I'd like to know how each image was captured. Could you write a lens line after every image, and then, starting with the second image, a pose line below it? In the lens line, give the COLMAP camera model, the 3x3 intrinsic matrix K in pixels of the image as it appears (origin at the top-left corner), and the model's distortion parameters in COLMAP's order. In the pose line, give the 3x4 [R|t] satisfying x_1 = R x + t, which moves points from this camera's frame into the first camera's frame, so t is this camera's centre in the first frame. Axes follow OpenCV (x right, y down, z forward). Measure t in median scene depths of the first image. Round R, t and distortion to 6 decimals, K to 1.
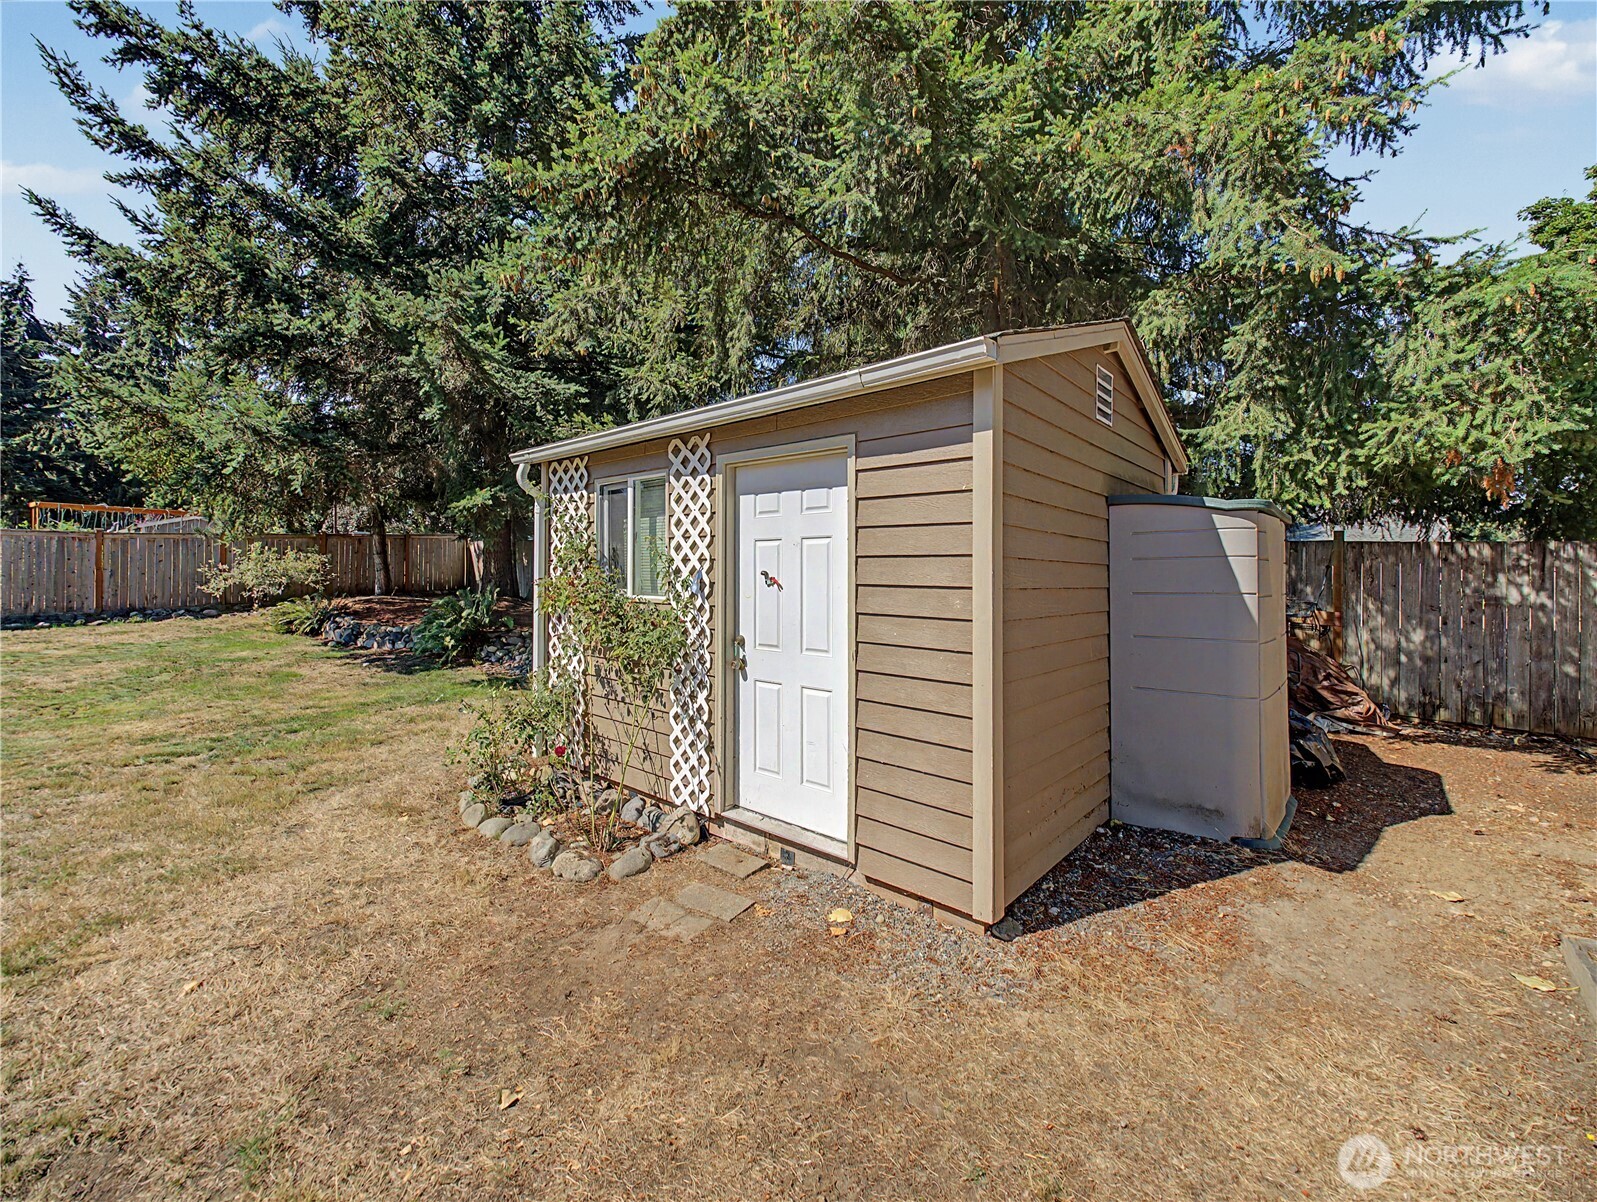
lens RADIAL K [[653.2, 0, 799.3], [0, 653.2, 590.5], [0, 0, 1]] dist [-0.000262, -0.000228]
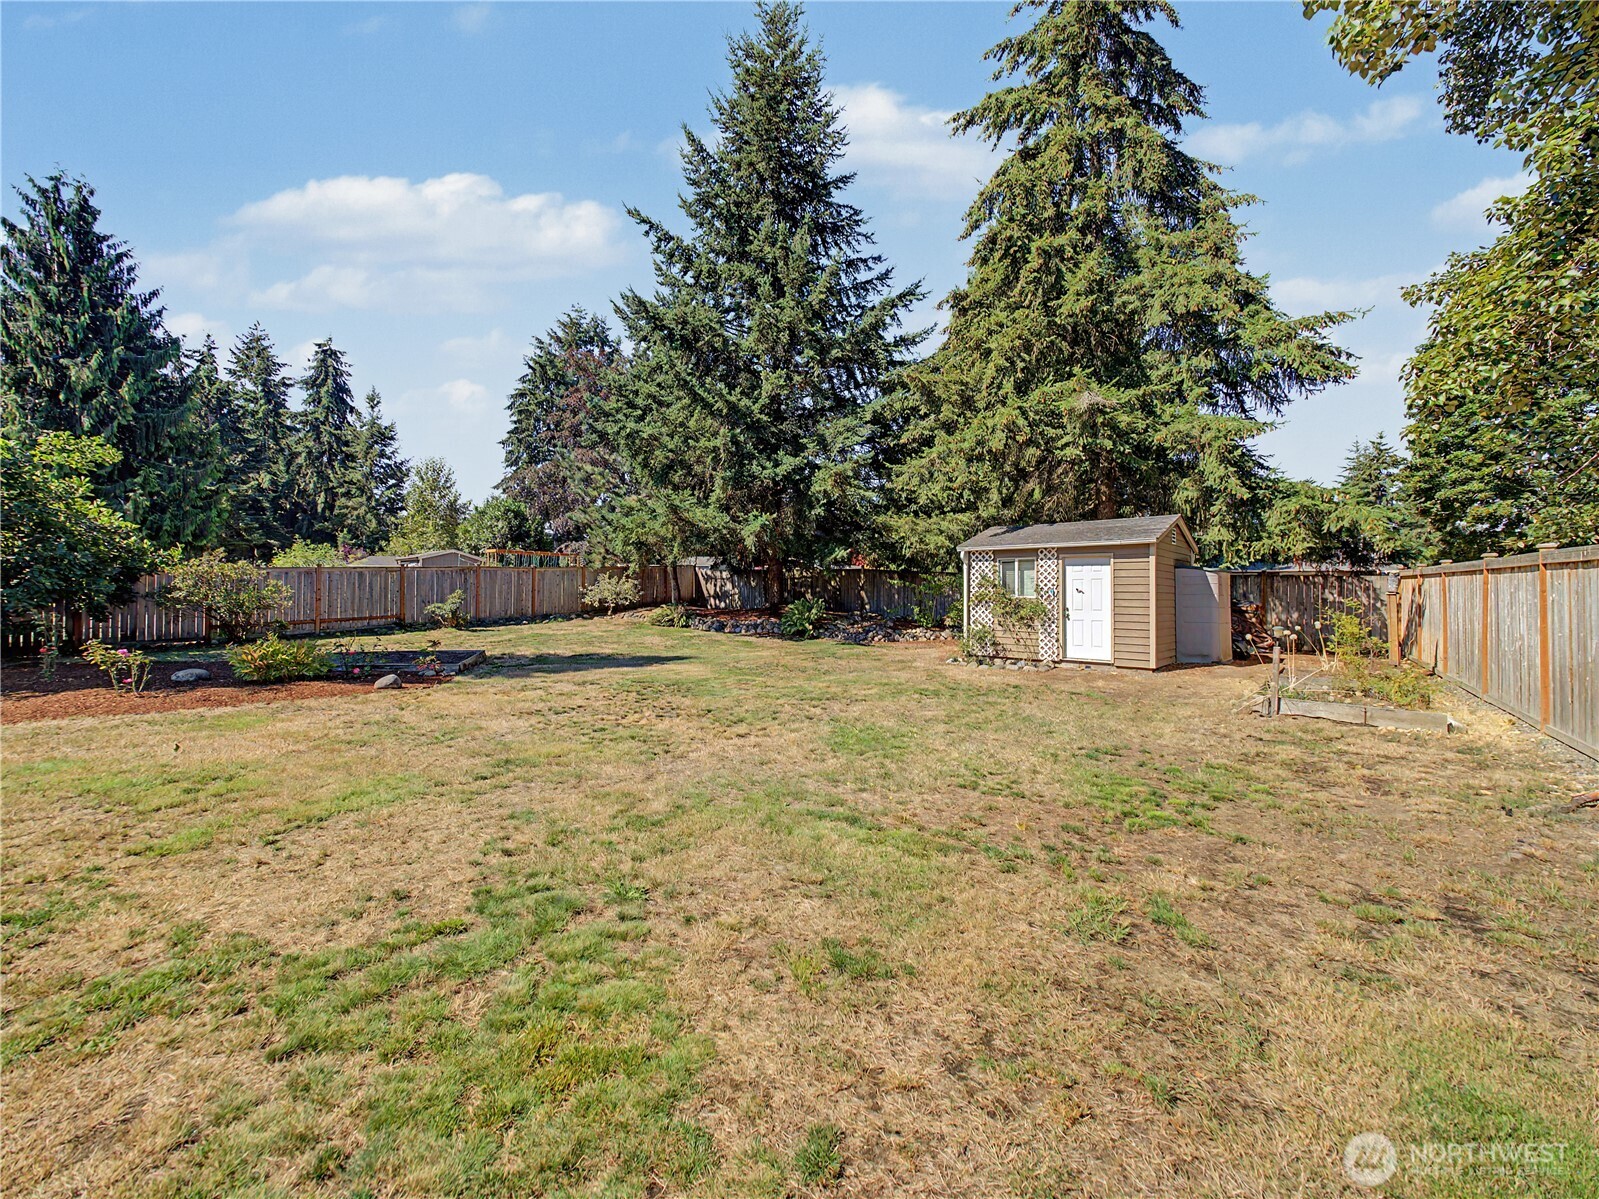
lens RADIAL K [[643.7, 0, 799.5], [0, 643.7, 599.5], [0, 0, 1]] dist [0.000587, 0.000346]
pose [[0.999937, -0.001901, -0.011067, -1.121041], [0.001721, 0.999866, -0.016268, 0.063014], [0.011097, 0.016248, 0.999806, -1.836244]]
